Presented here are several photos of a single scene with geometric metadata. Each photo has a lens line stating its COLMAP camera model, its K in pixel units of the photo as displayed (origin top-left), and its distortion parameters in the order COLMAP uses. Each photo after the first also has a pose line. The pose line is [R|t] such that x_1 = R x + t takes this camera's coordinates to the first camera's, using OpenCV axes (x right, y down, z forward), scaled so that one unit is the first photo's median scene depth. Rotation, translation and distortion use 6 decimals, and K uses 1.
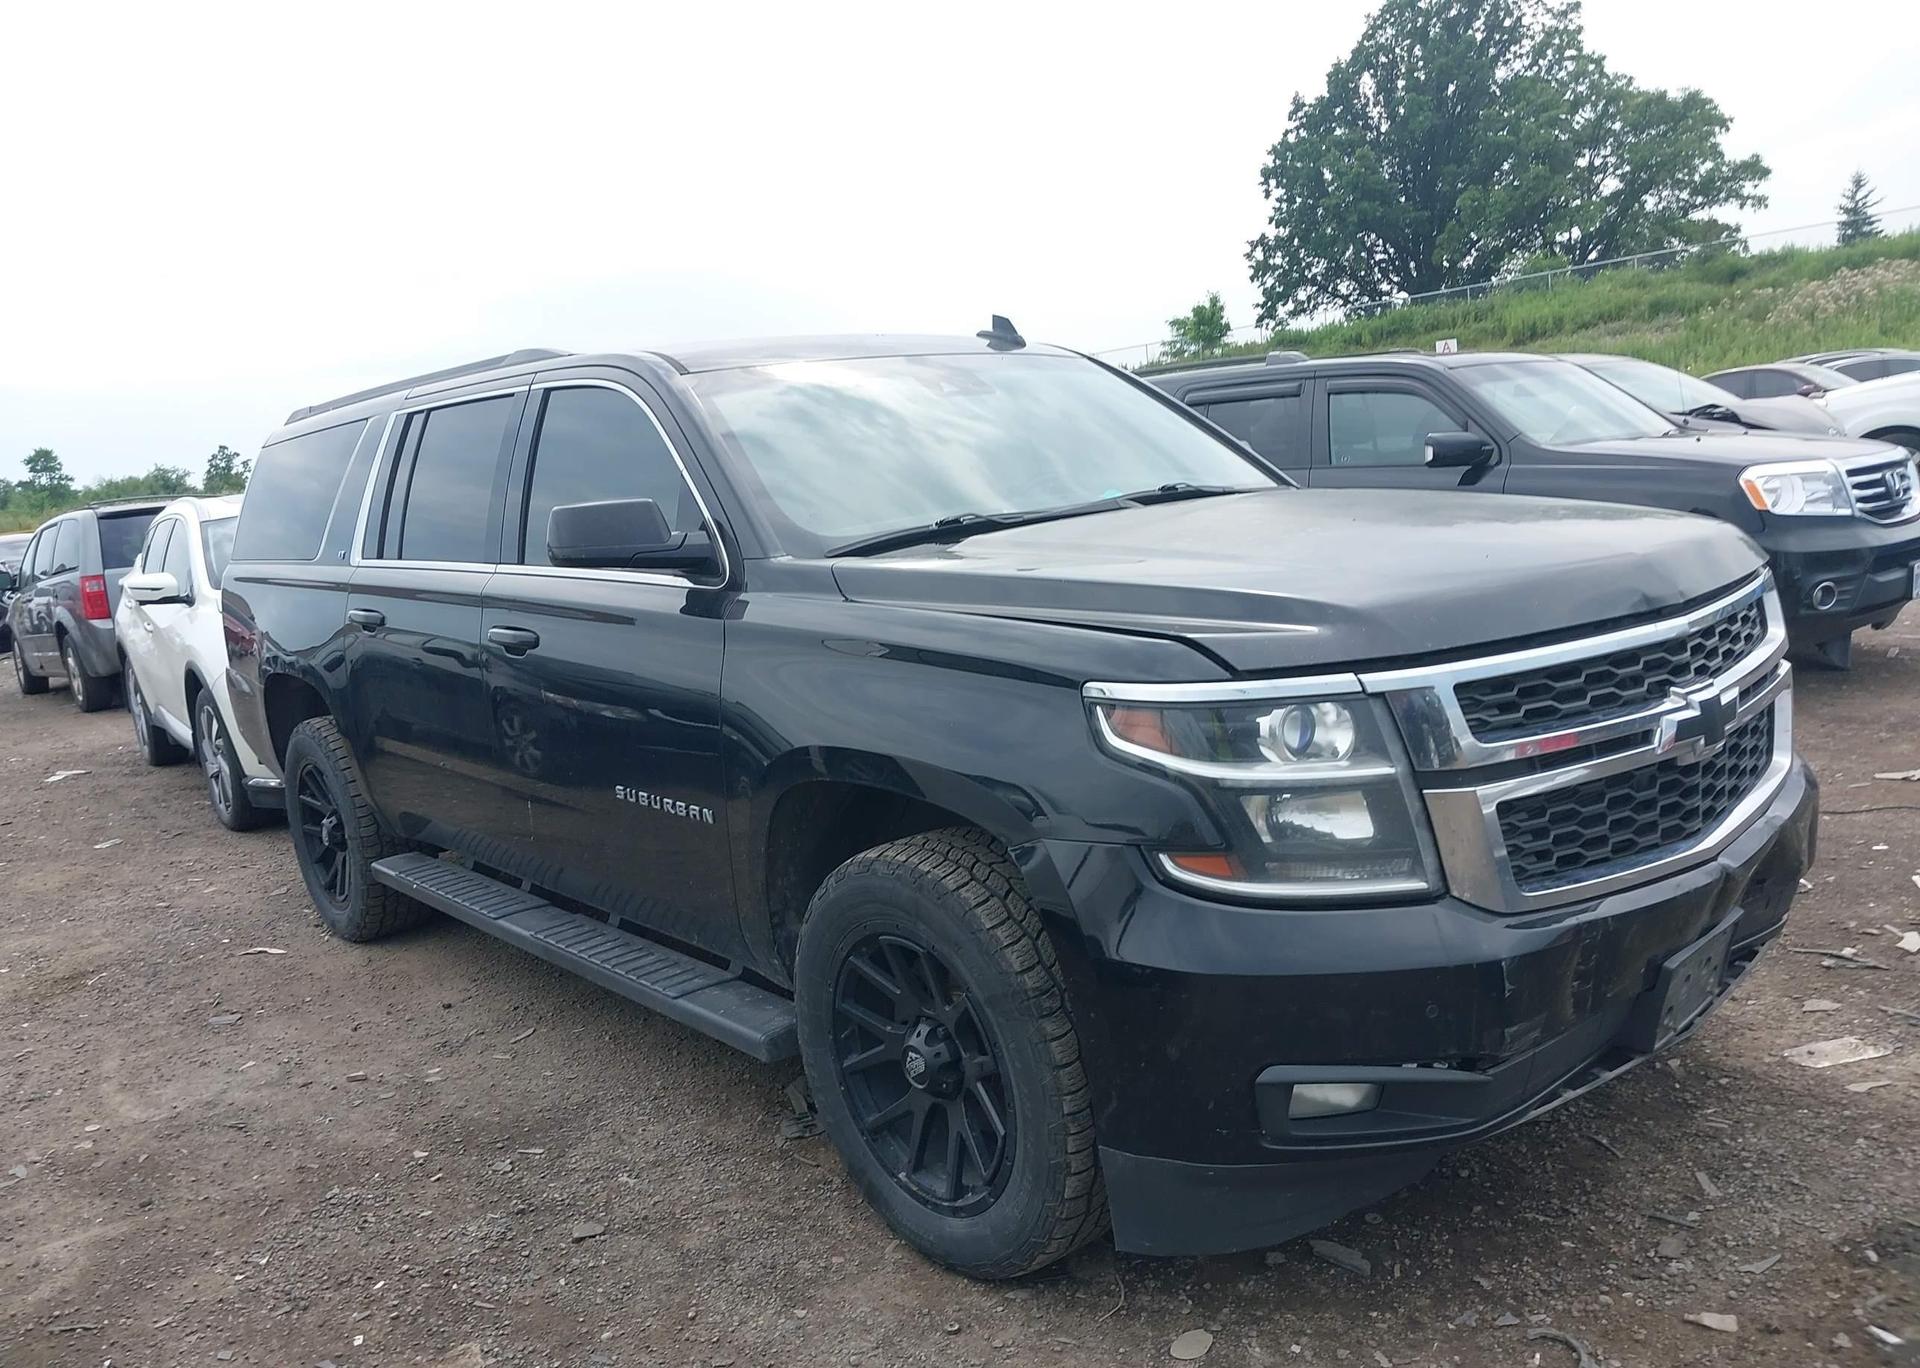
lens RADIAL K [[1540.8, 0, 1016.5], [0, 1540.8, 681.7], [0, 0, 1]] dist [0.019181, -0.026684]
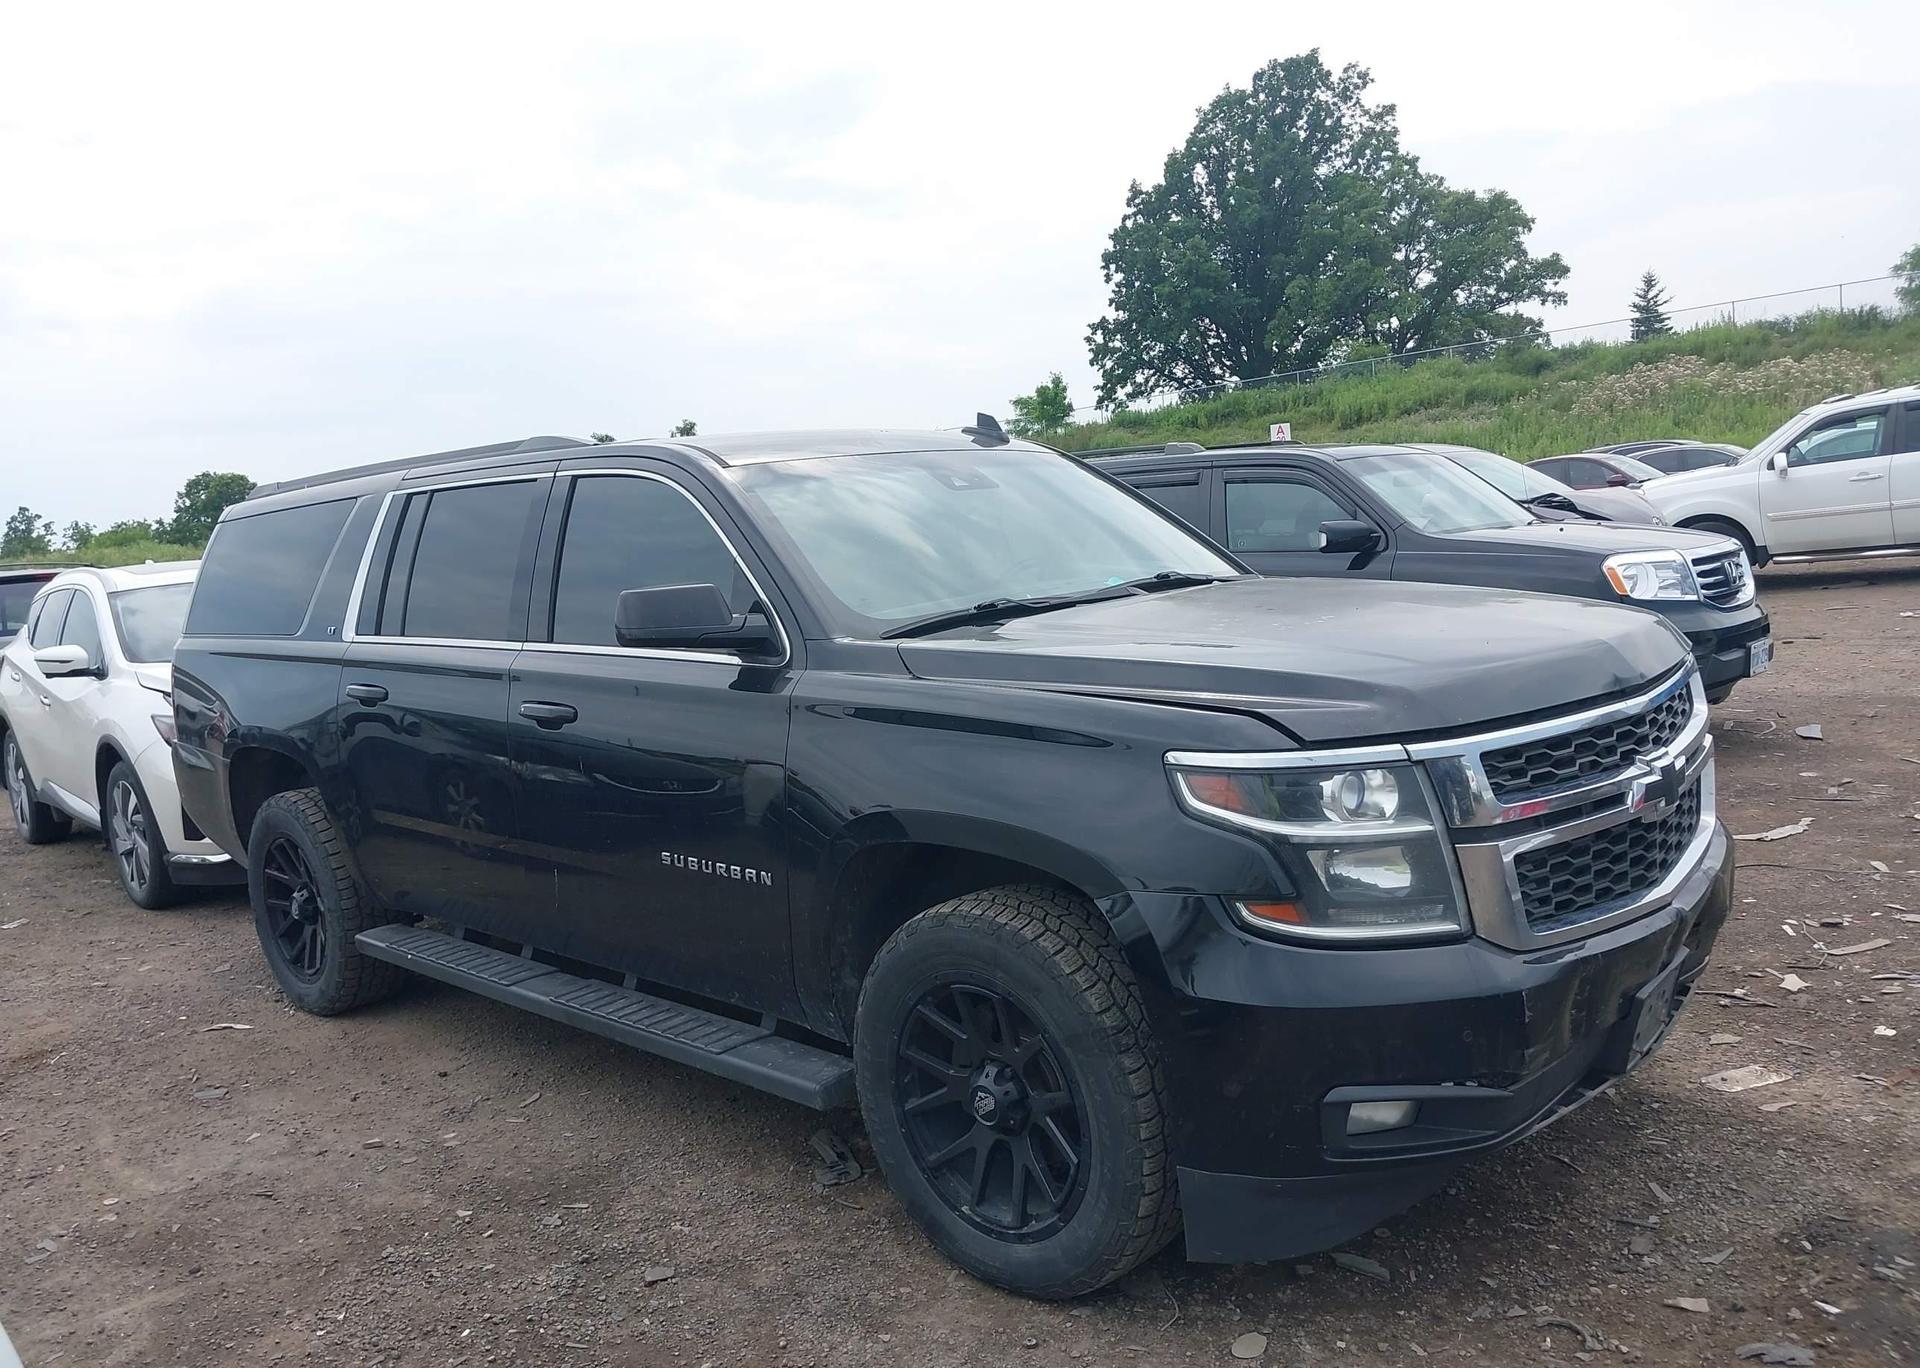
lens RADIAL K [[1552.8, 0, 1040.1], [0, 1552.8, 694.6], [0, 0, 1]] dist [0.008406, -0.013247]
pose [[0.992780, 0.002214, 0.119926, -0.133621], [0.002491, 0.999234, -0.039061, 0.002542], [-0.119920, 0.039078, 0.992014, -0.087406]]
